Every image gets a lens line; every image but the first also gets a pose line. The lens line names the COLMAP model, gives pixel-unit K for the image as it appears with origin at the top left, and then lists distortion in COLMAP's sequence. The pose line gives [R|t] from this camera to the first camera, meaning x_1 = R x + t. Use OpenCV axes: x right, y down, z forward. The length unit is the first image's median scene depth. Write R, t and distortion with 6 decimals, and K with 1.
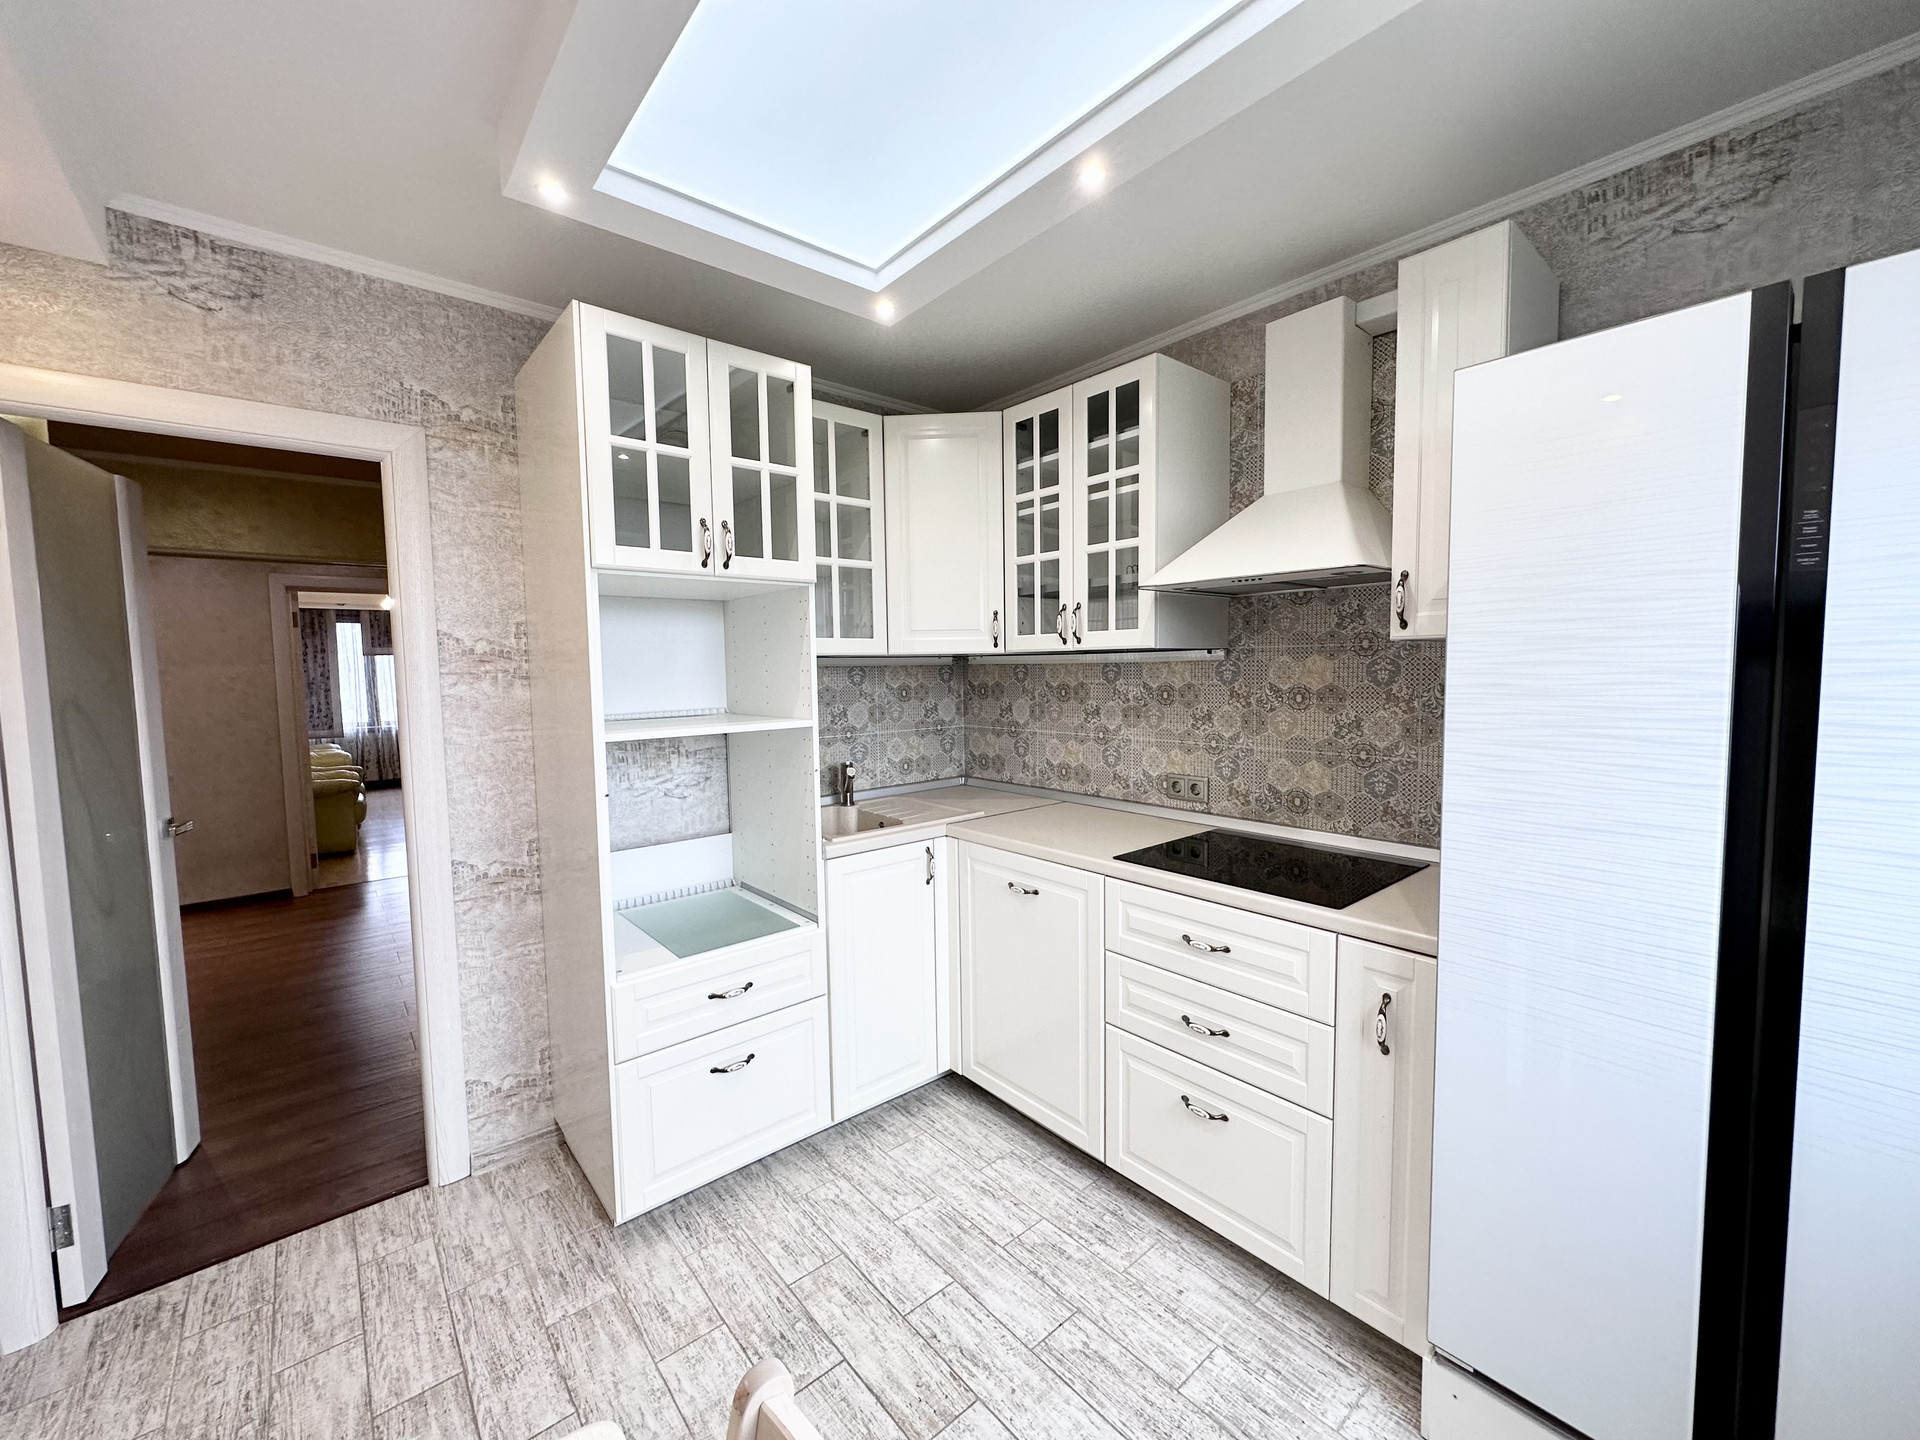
lens RADIAL K [[766.0, 0, 961.7], [0, 766.0, 720.7], [0, 0, 1]] dist [0.001427, 0.000376]
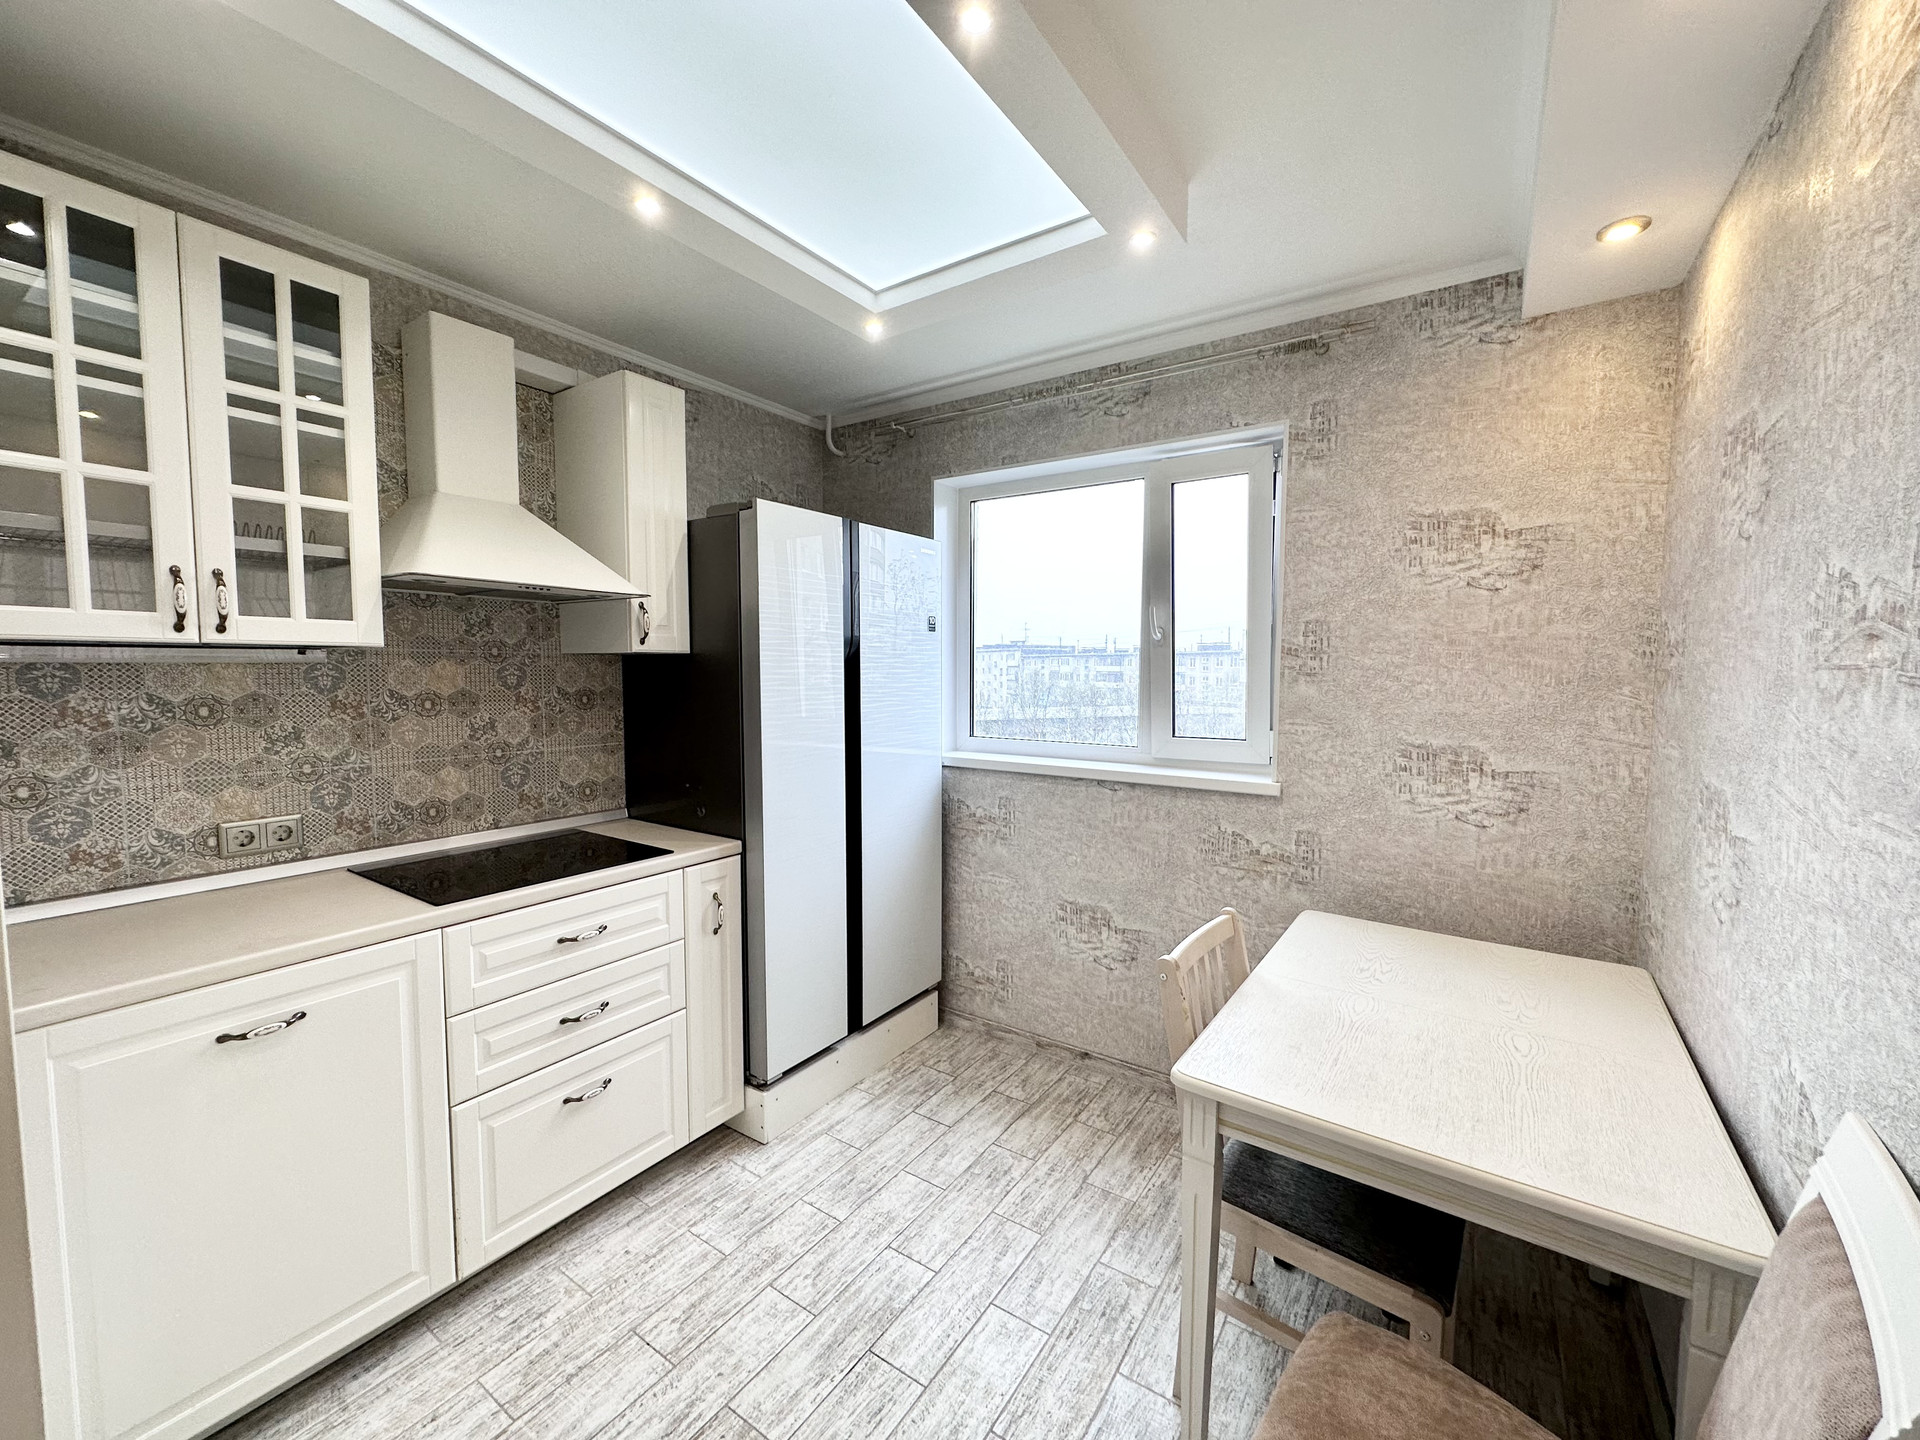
lens RADIAL K [[766.0, 0, 960.8], [0, 766.0, 718.2], [0, 0, 1]] dist [0.001427, 0.000376]
pose [[-0.263403, -0.055330, 0.963098, -0.683513], [0.062295, 0.995295, 0.074217, -0.043382], [-0.962672, 0.079545, -0.258717, 0.628330]]
